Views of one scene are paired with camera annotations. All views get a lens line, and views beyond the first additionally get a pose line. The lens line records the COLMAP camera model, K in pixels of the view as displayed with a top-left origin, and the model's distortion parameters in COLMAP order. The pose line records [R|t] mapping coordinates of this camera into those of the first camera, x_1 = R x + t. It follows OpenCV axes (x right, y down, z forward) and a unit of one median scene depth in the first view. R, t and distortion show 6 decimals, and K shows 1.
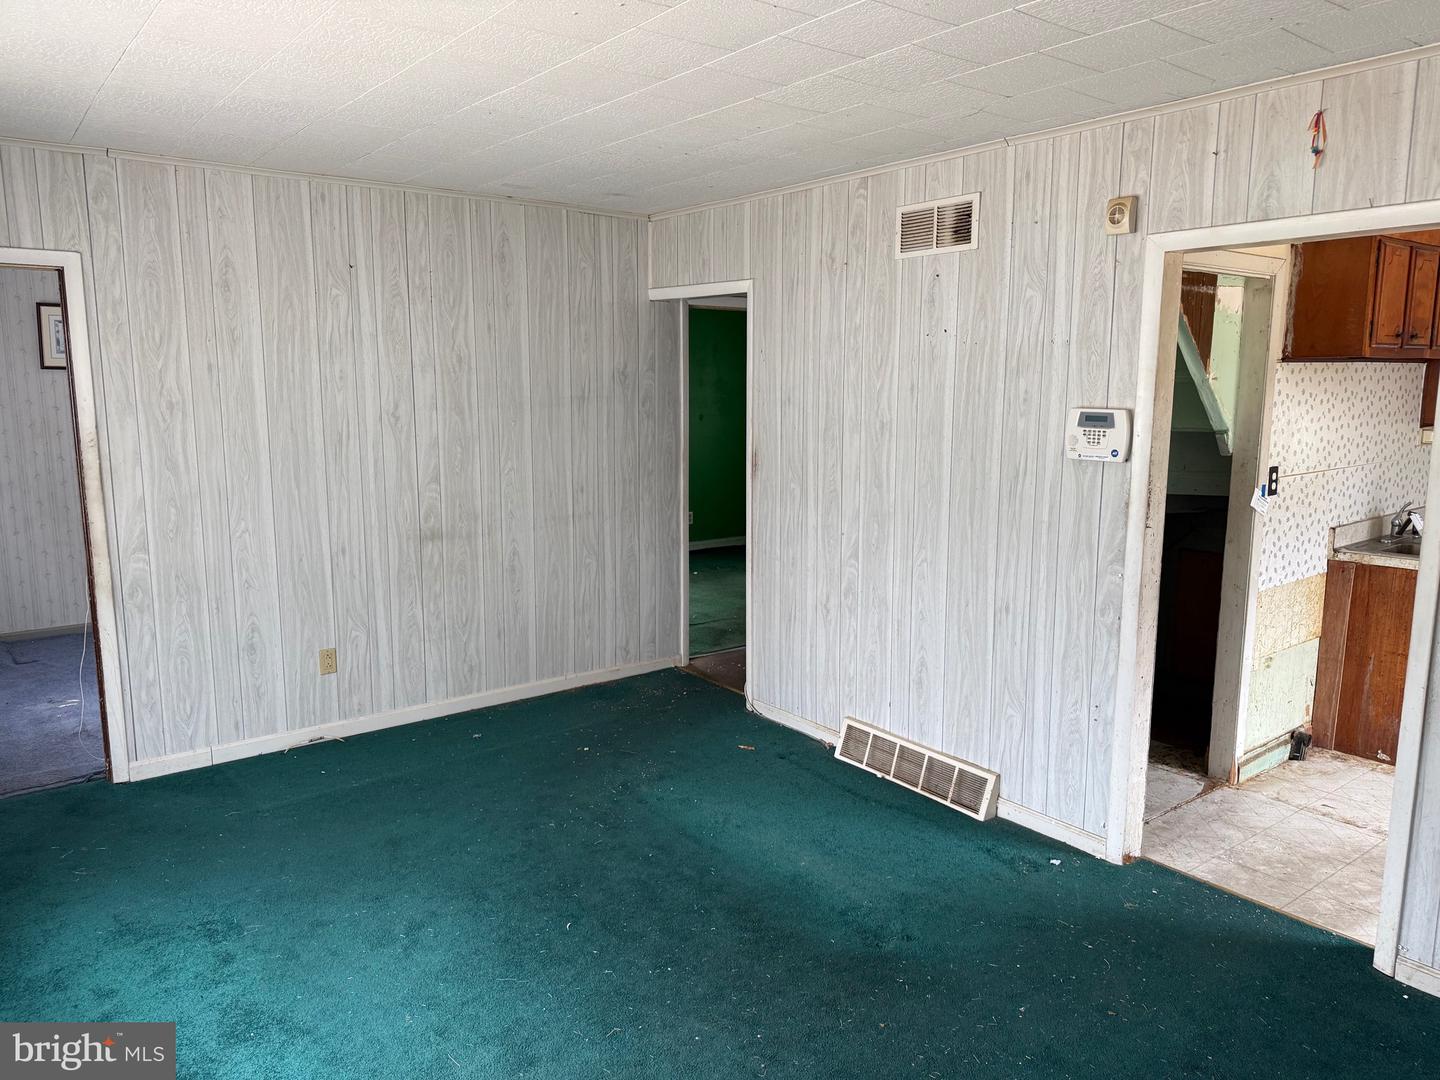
lens RADIAL K [[1011.5, 0, 720.0], [0, 1011.5, 540.0], [0, 0, 1]] dist [0.068879, -0.082916]
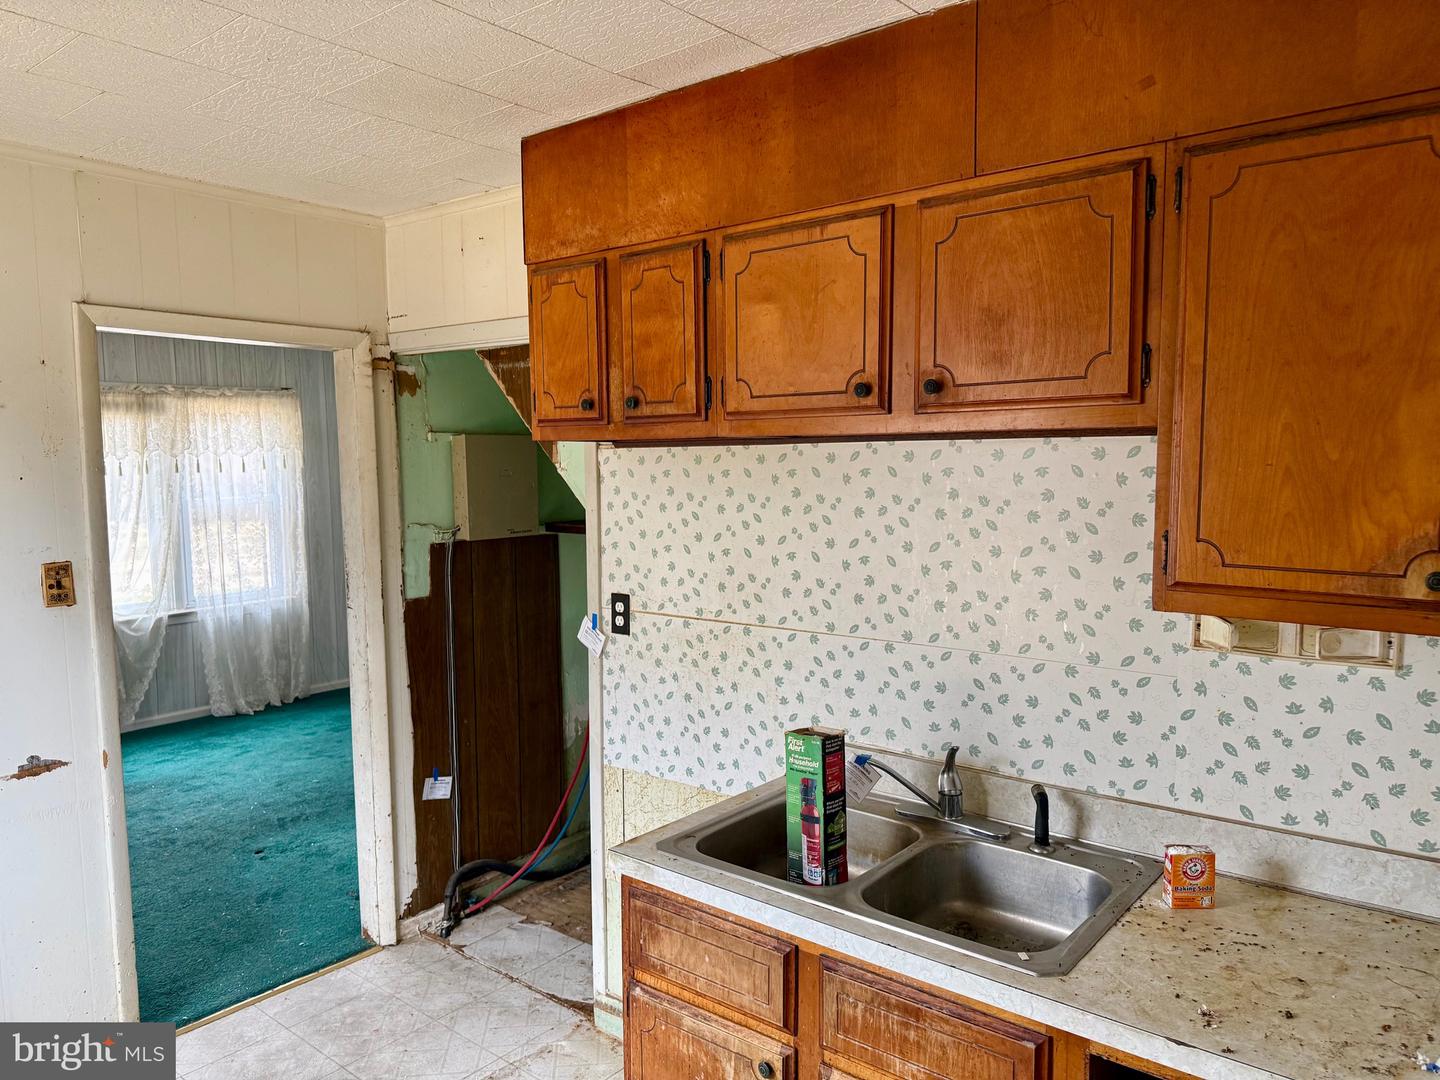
lens RADIAL K [[1011.5, 0, 720.0], [0, 1011.5, 540.0], [0, 0, 1]] dist [0.068879, -0.082916]
pose [[0.227181, 0.081735, -0.970416, 1.099054], [-0.143053, 0.988463, 0.049766, -0.136478], [0.963288, 0.127515, 0.236253, 0.801258]]
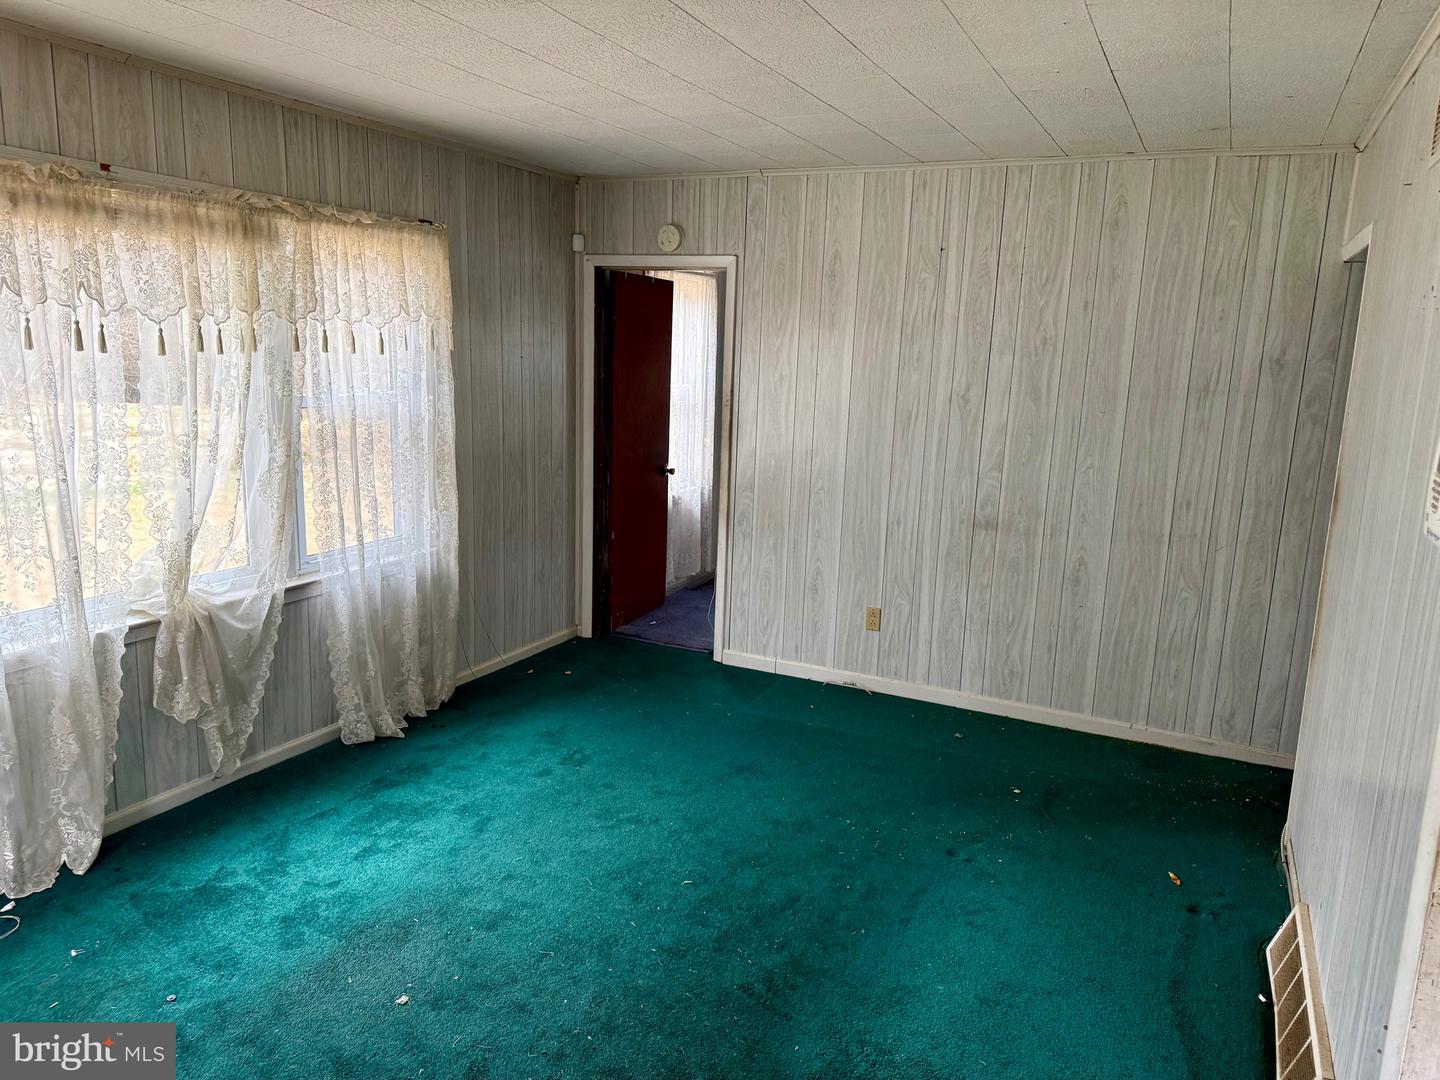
lens RADIAL K [[1011.5, 0, 720.0], [0, 1011.5, 540.0], [0, 0, 1]] dist [0.068879, -0.082916]
pose [[0.438209, 0.180976, -0.880466, 0.473919], [-0.175171, 0.977936, 0.113828, -0.057060], [0.881639, 0.104352, 0.460242, 0.347281]]
